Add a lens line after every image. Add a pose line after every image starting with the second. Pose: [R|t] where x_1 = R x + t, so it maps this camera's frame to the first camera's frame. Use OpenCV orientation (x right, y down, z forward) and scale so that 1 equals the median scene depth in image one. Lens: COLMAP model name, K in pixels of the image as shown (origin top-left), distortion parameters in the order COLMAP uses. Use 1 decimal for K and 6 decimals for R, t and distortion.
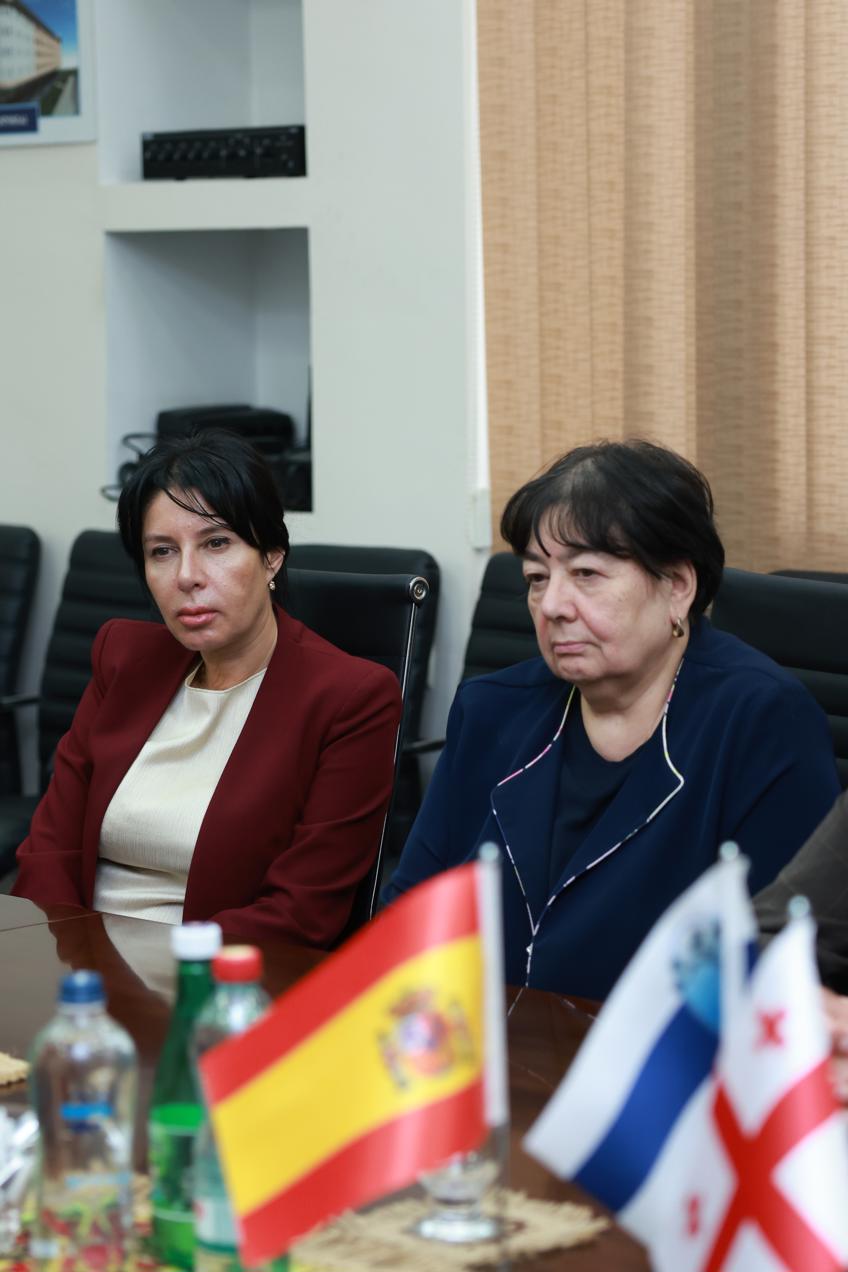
lens RADIAL K [[3283.4, 0, 418.3], [0, 3283.4, 650.3], [0, 0, 1]] dist [0.203052, 0.000000]
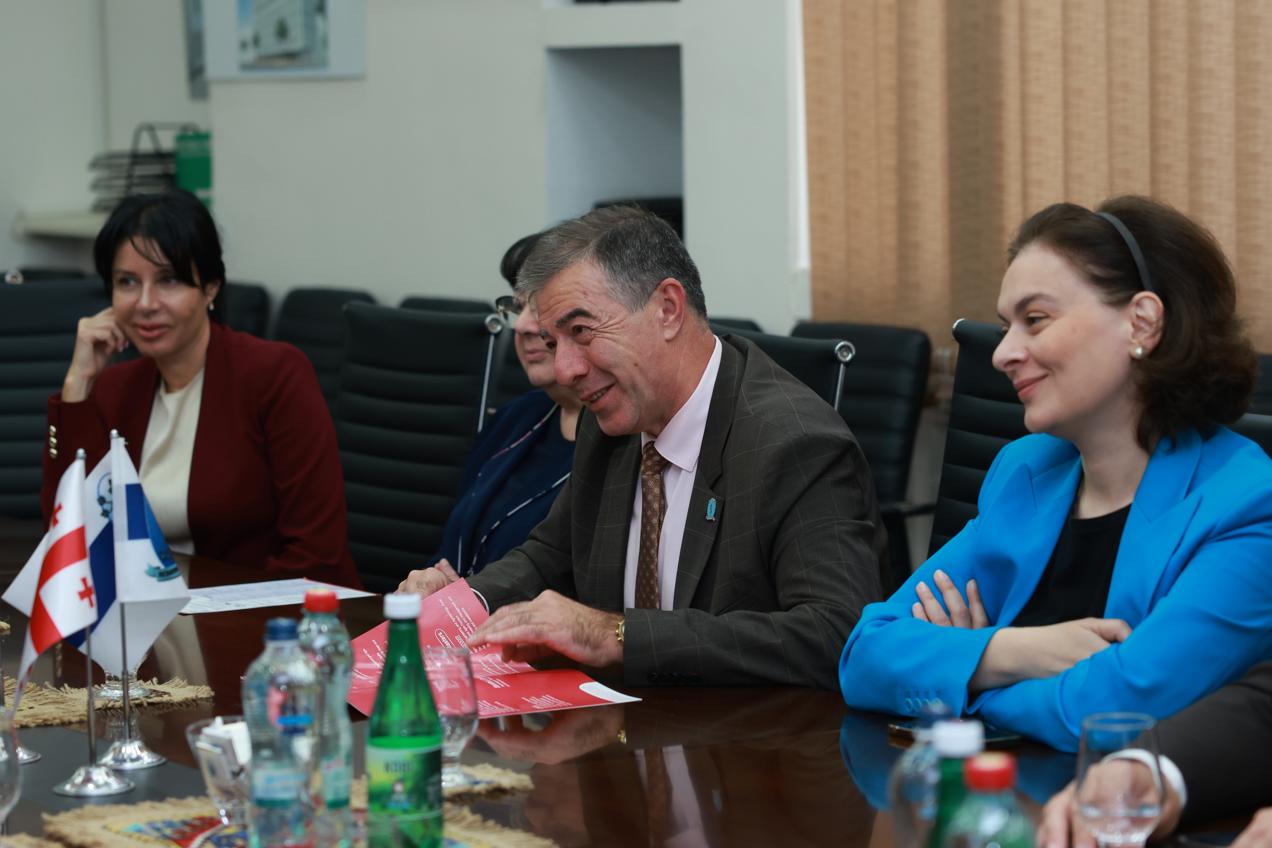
lens RADIAL K [[3735.5, 0, 587.9], [0, 3735.5, 372.5], [0, 0, 1]] dist [0.300088, 0.000000]
pose [[0.967994, 0.011644, -0.250702, 0.314636], [-0.018871, 0.999472, -0.026440, 0.026918], [0.250262, 0.030325, 0.967703, -0.332512]]
